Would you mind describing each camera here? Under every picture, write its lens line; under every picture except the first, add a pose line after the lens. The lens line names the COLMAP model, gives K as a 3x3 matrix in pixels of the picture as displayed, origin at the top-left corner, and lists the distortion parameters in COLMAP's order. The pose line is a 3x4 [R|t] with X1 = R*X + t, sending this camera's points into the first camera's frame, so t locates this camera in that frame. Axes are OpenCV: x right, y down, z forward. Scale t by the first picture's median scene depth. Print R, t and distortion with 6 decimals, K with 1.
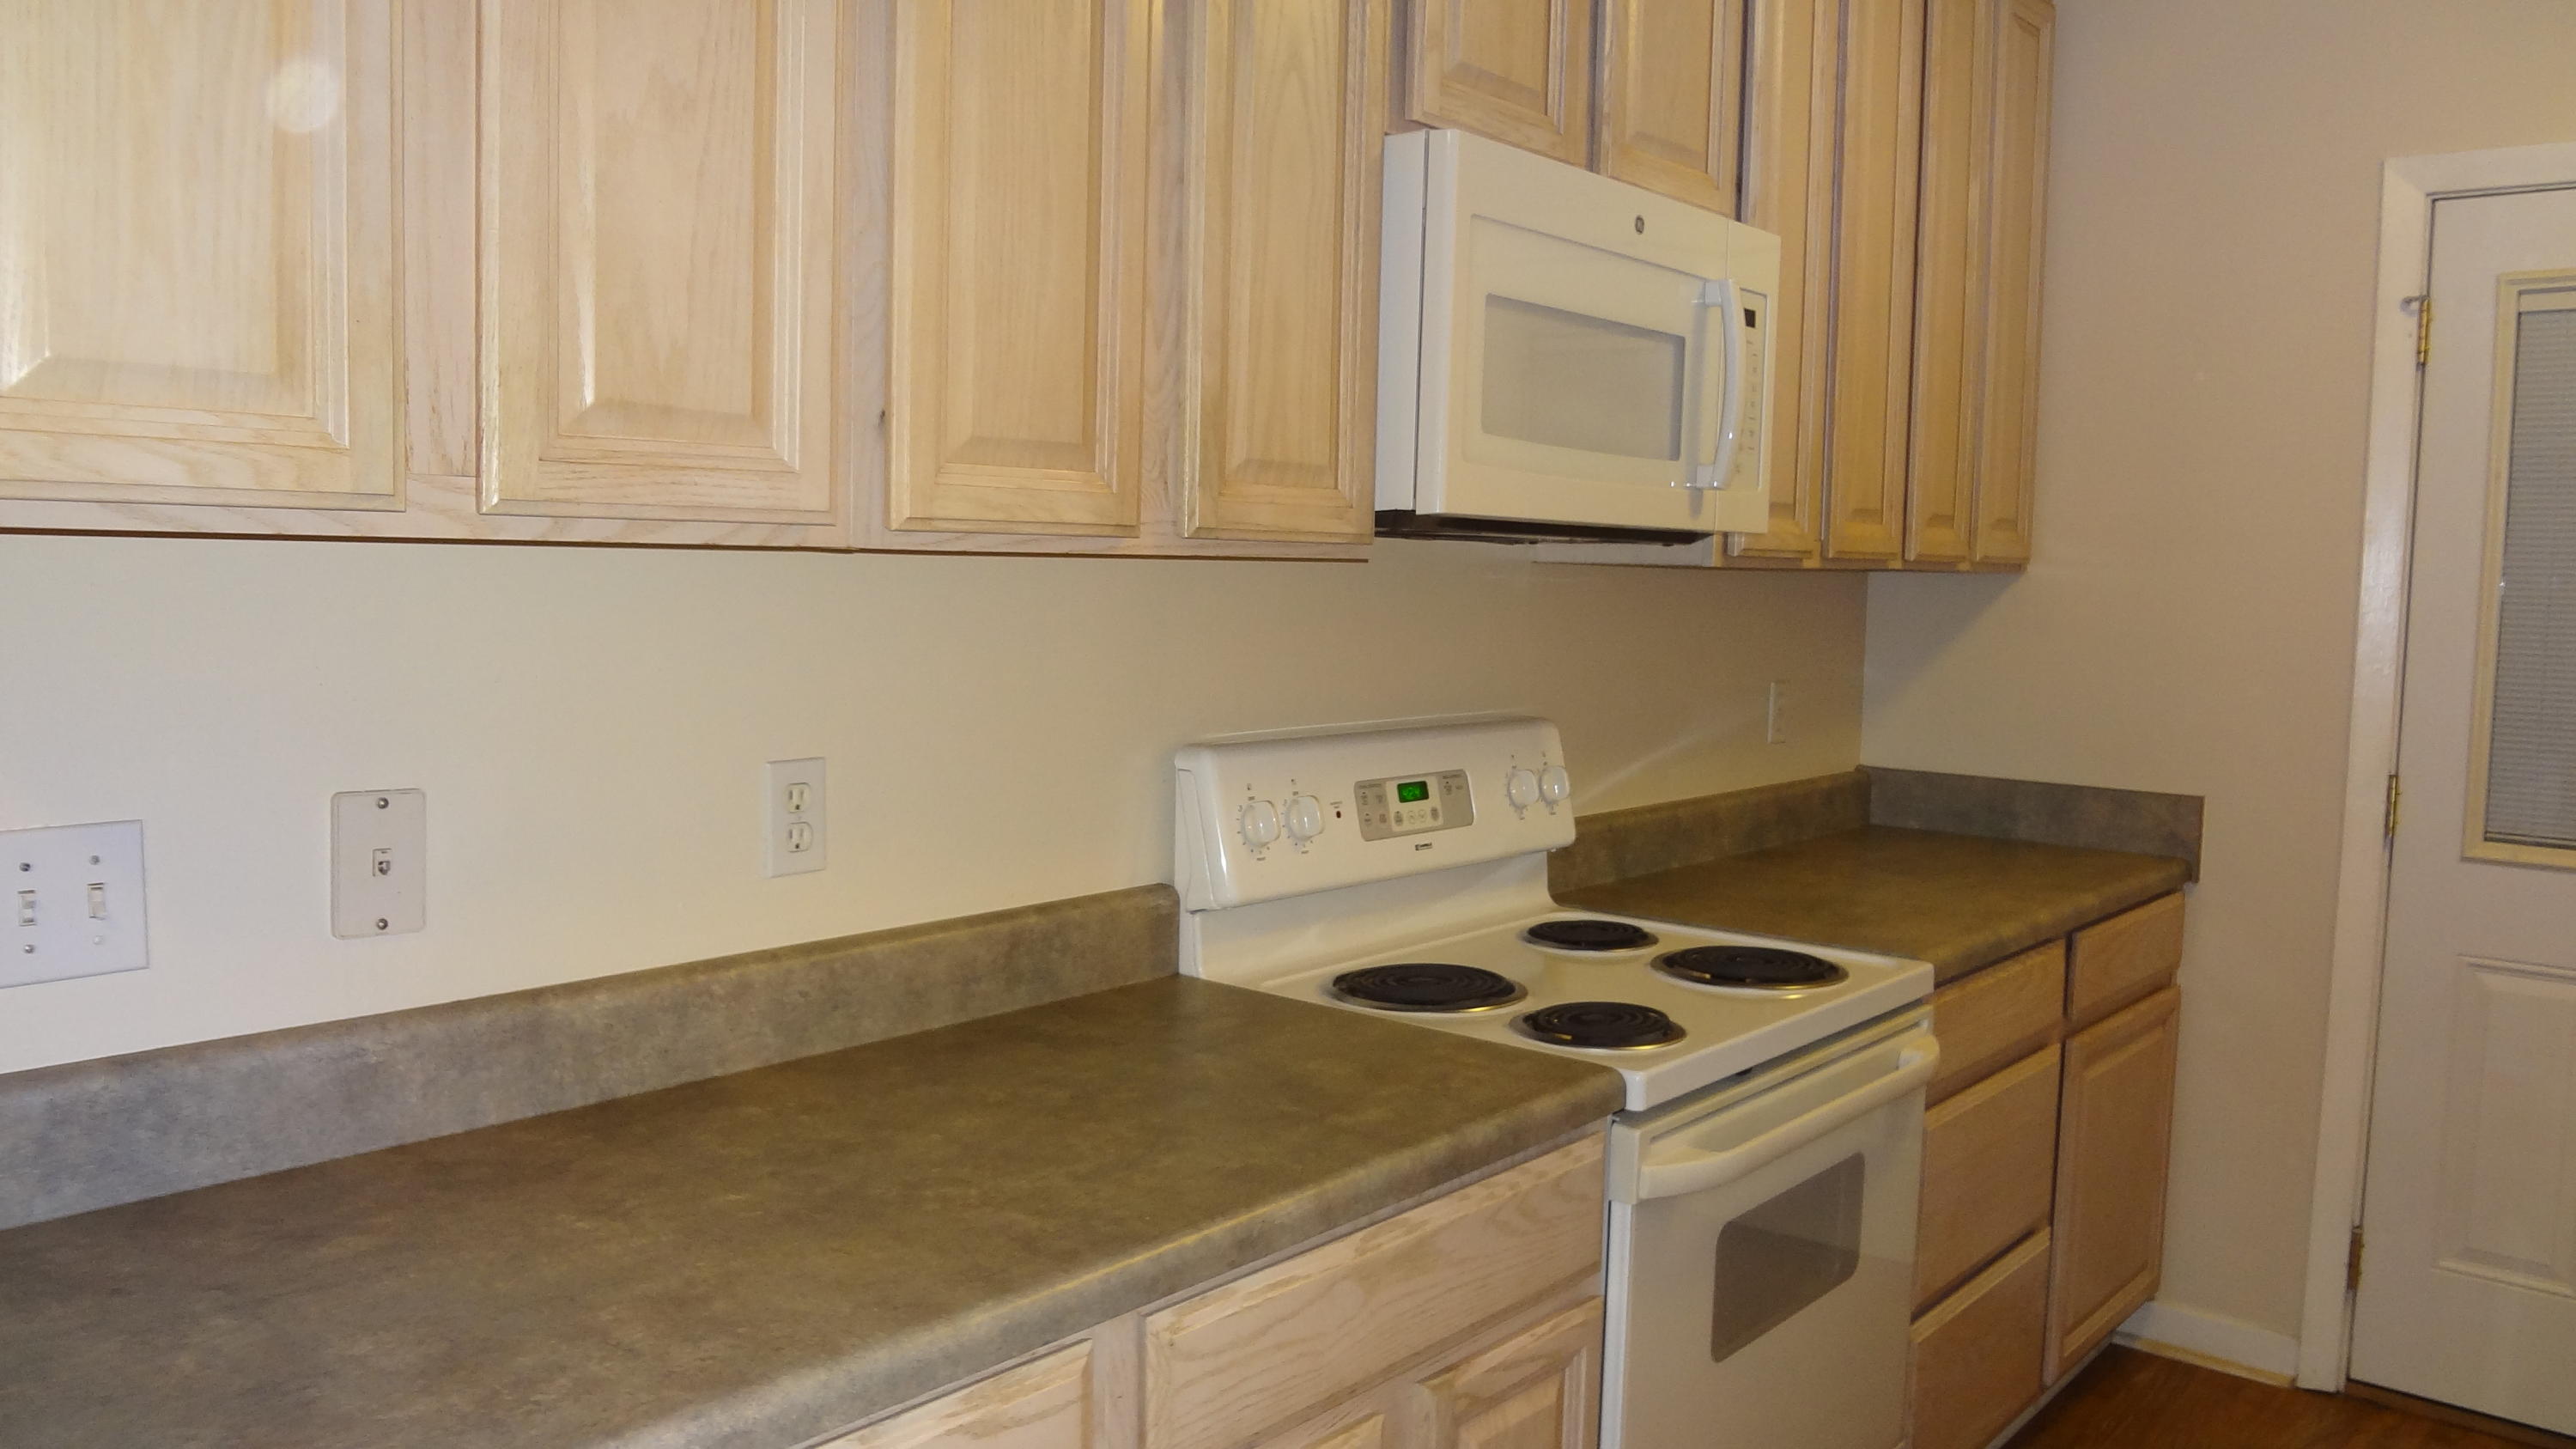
lens RADIAL K [[1943.2, 0, 1288.0], [0, 1943.2, 724.5], [0, 0, 1]] dist [-0.036667, 0.006739]
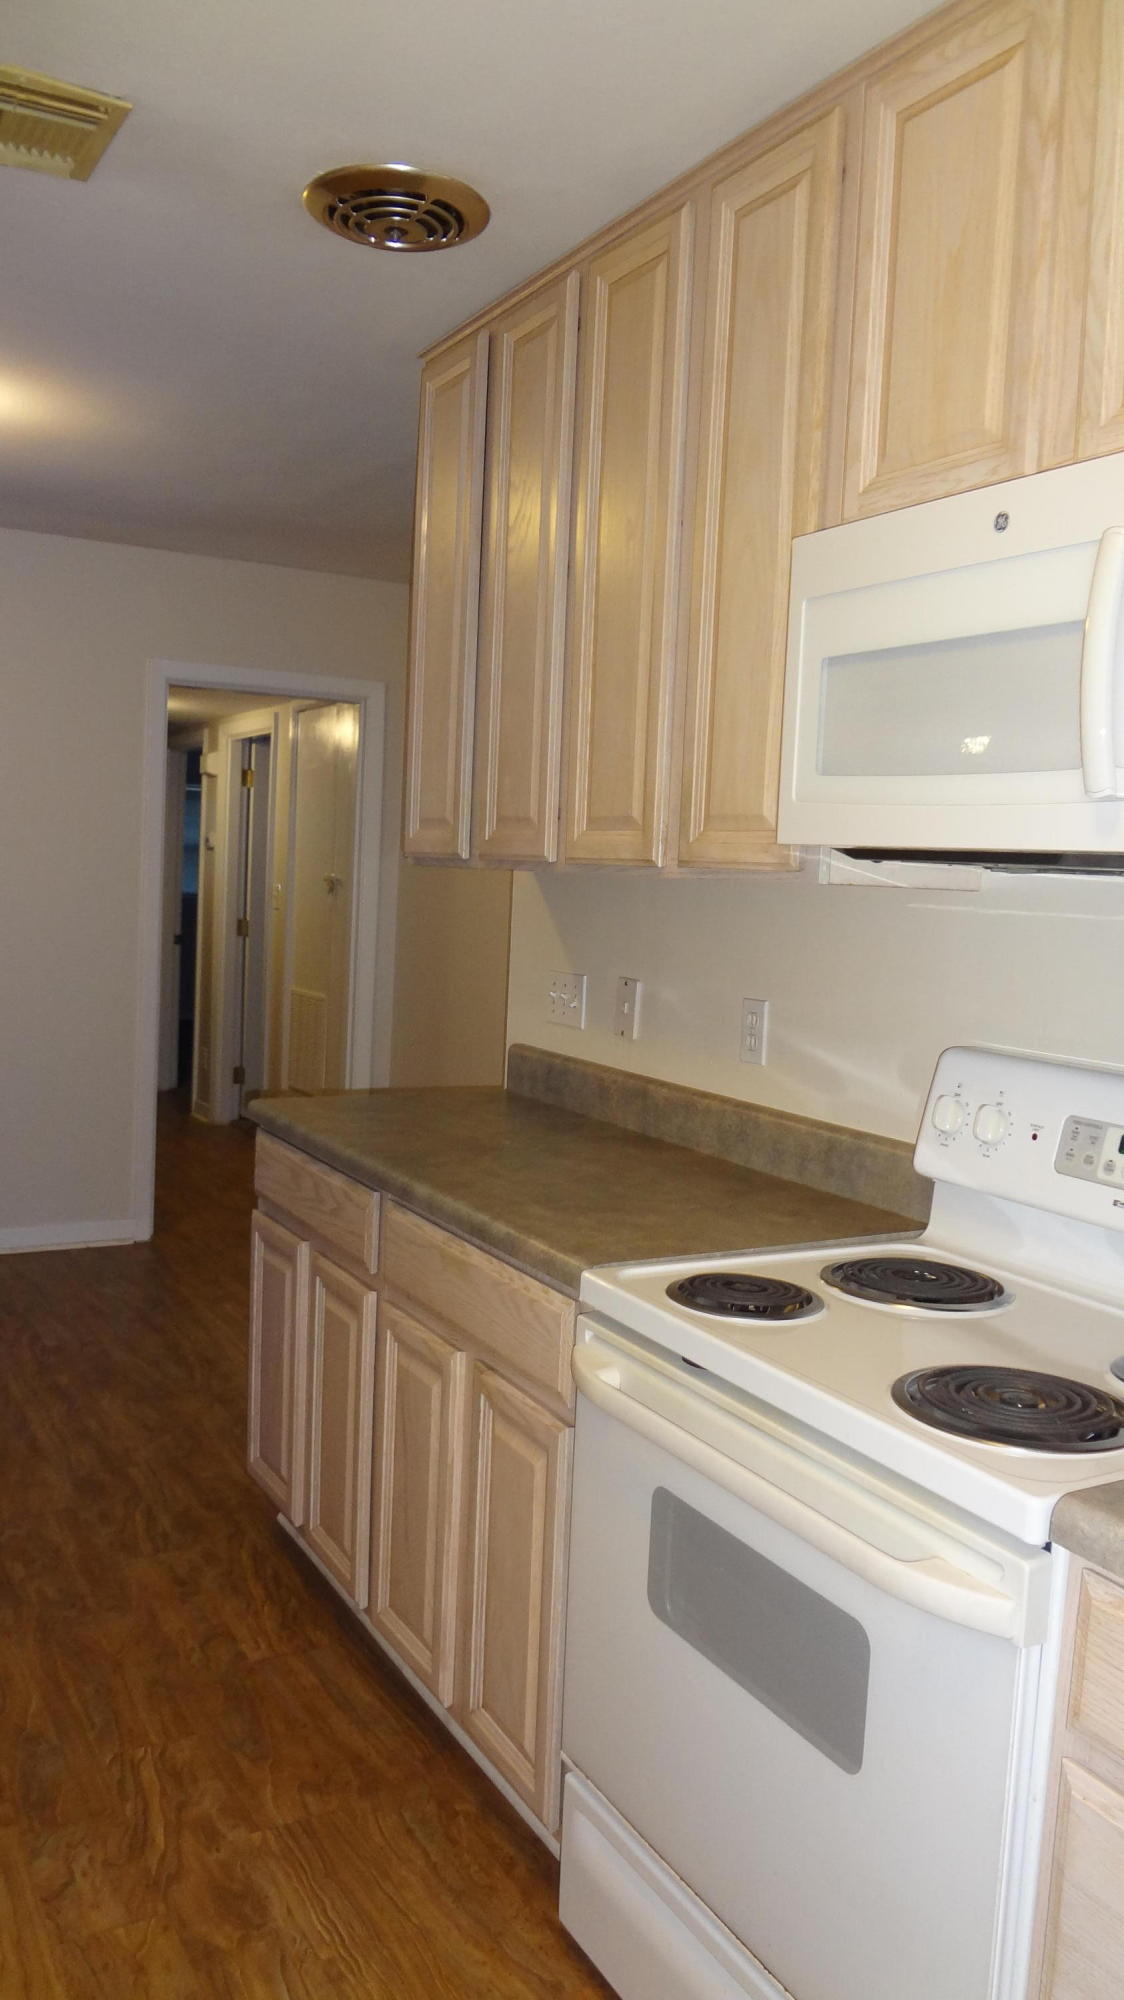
lens RADIAL K [[1508.4, 0, 562.0], [0, 1508.4, 1000.0], [0, 0, 1]] dist [-0.036667, 0.006739]
pose [[-0.353233, 0.038876, -0.934727, 0.975622], [-0.135274, 0.986514, 0.092150, -0.075419], [0.925704, 0.158995, -0.343210, 1.142833]]
